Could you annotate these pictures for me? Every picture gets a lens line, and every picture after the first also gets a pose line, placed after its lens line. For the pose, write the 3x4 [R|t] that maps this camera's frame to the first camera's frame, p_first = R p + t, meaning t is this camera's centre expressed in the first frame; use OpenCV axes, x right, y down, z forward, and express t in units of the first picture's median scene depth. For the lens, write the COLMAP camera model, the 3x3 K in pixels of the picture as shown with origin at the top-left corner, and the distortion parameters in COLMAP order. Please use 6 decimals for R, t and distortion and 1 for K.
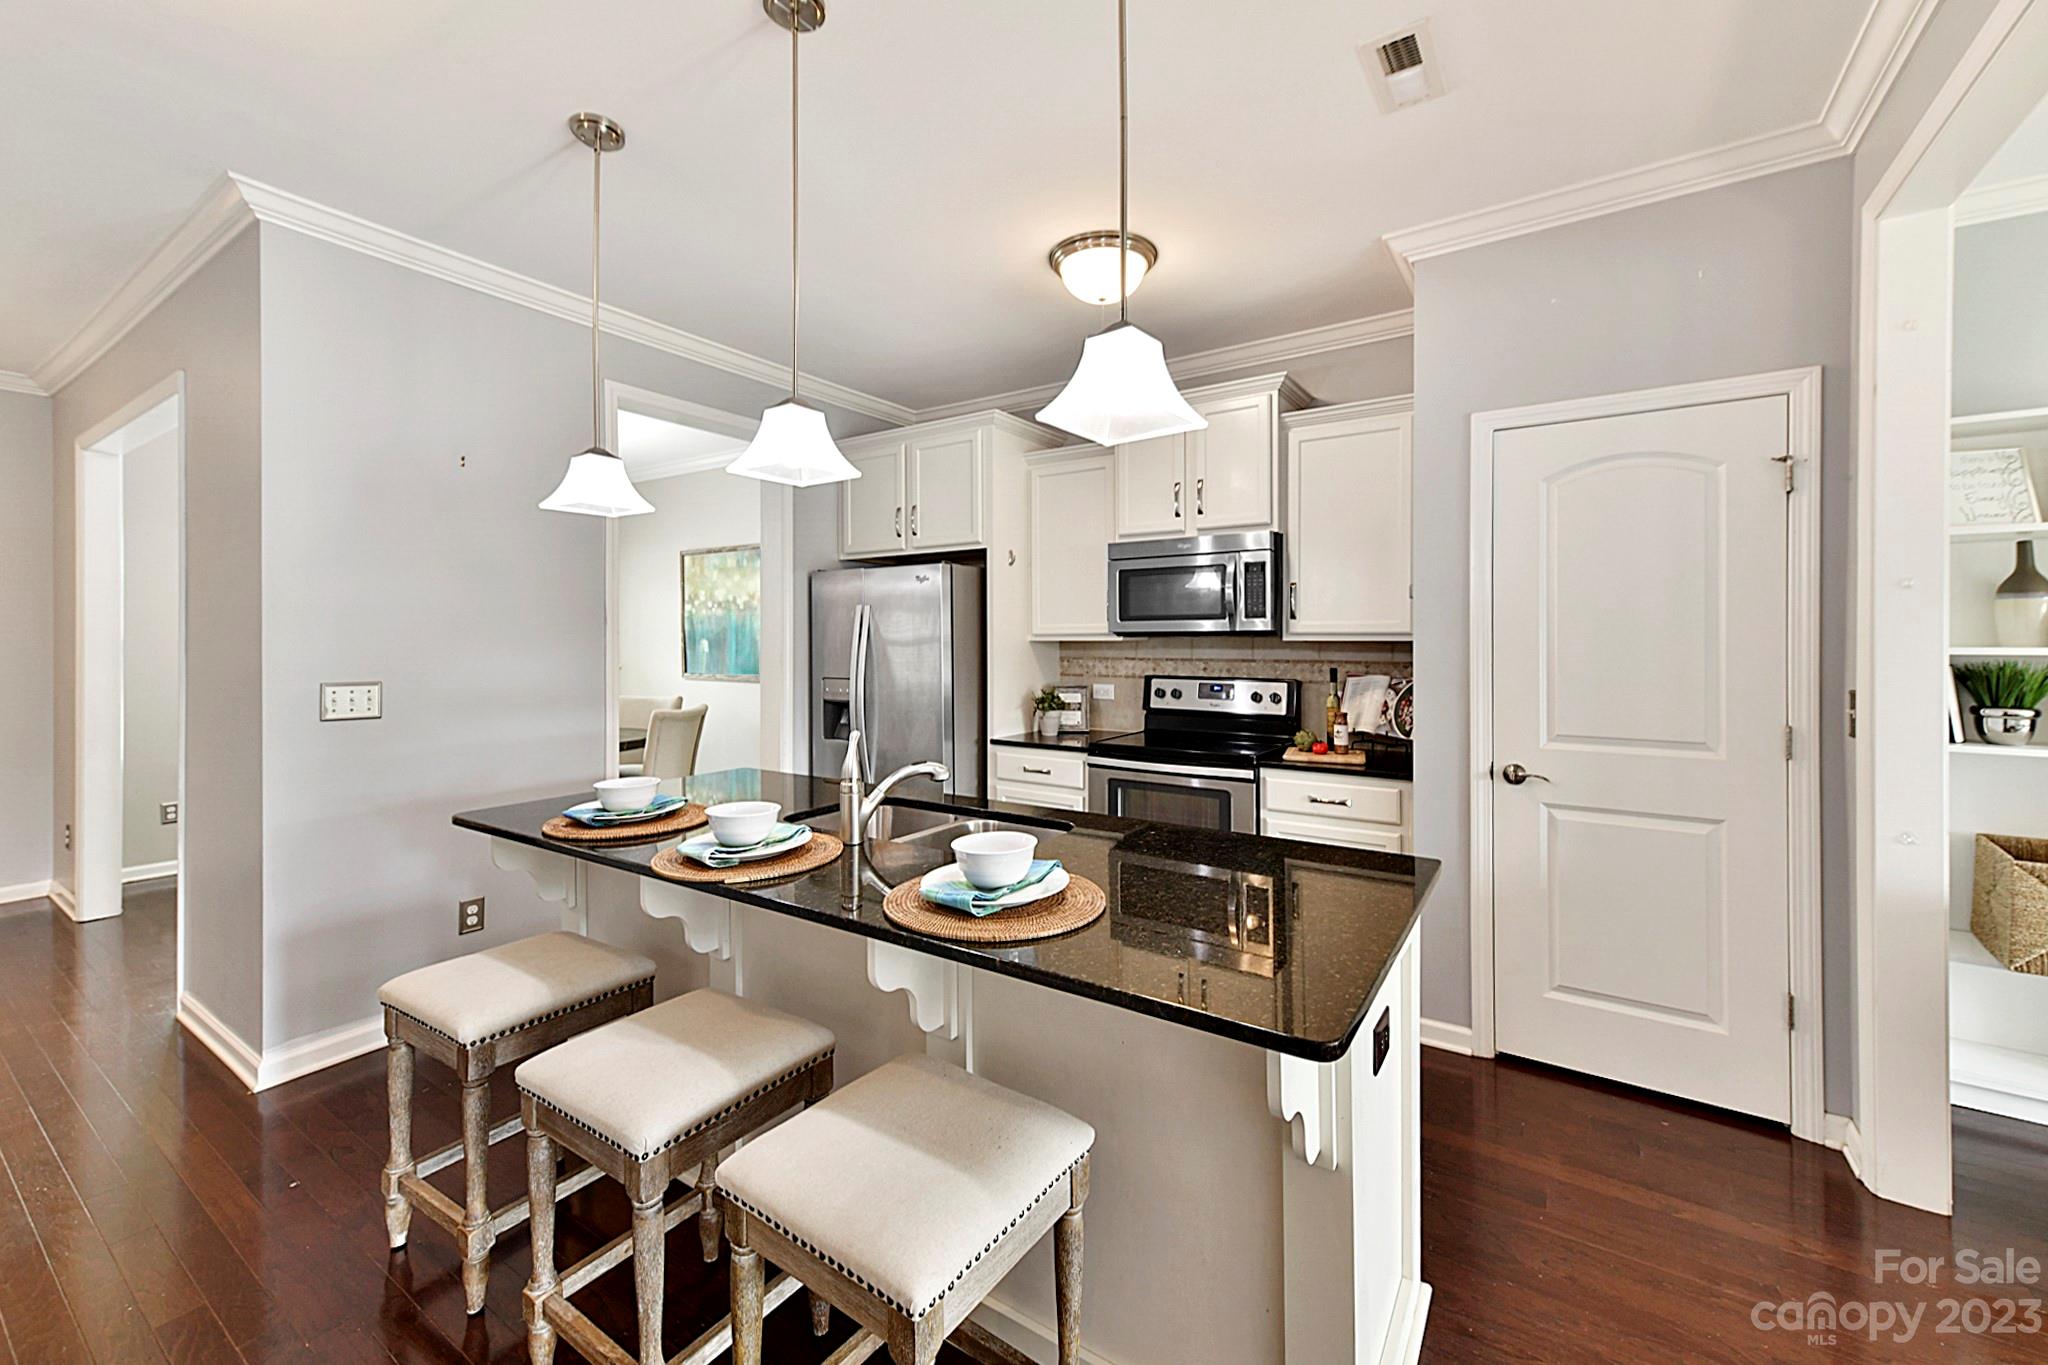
lens RADIAL K [[807.0, 0, 1026.8], [0, 807.0, 644.1], [0, 0, 1]] dist [0.001266, 0.000336]
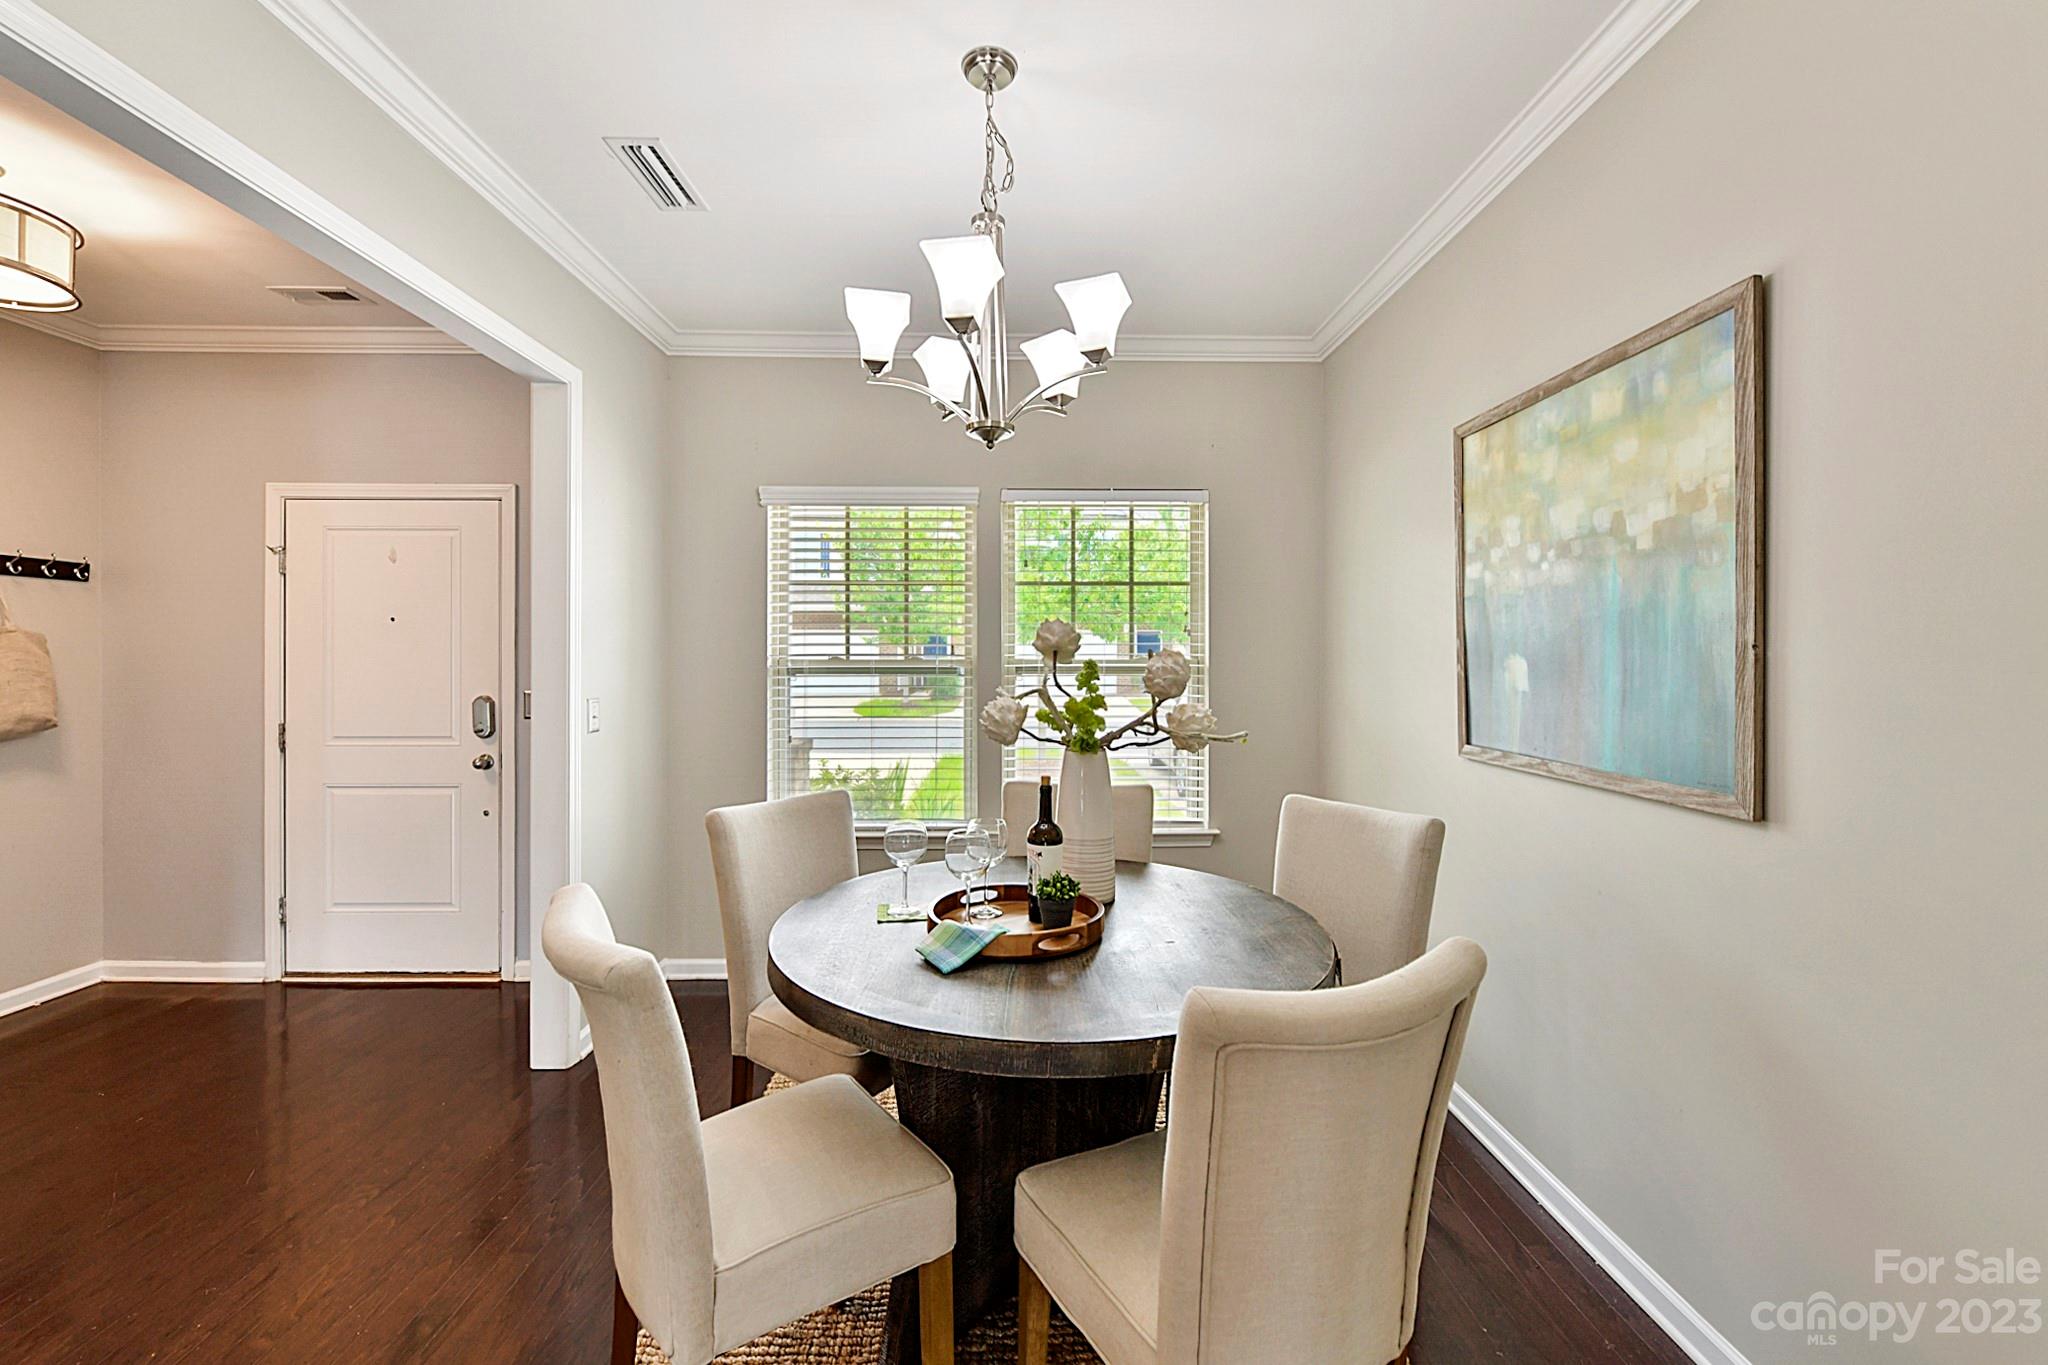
lens RADIAL K [[822.5, 0, 1028.4], [0, 822.5, 667.7], [0, 0, 1]] dist [-0.000731, -0.000085]
pose [[0.574554, 0.008949, -0.818418, -0.229741], [-0.007138, 0.999957, 0.005923, -0.001047], [0.818435, 0.002439, 0.574593, 0.624095]]
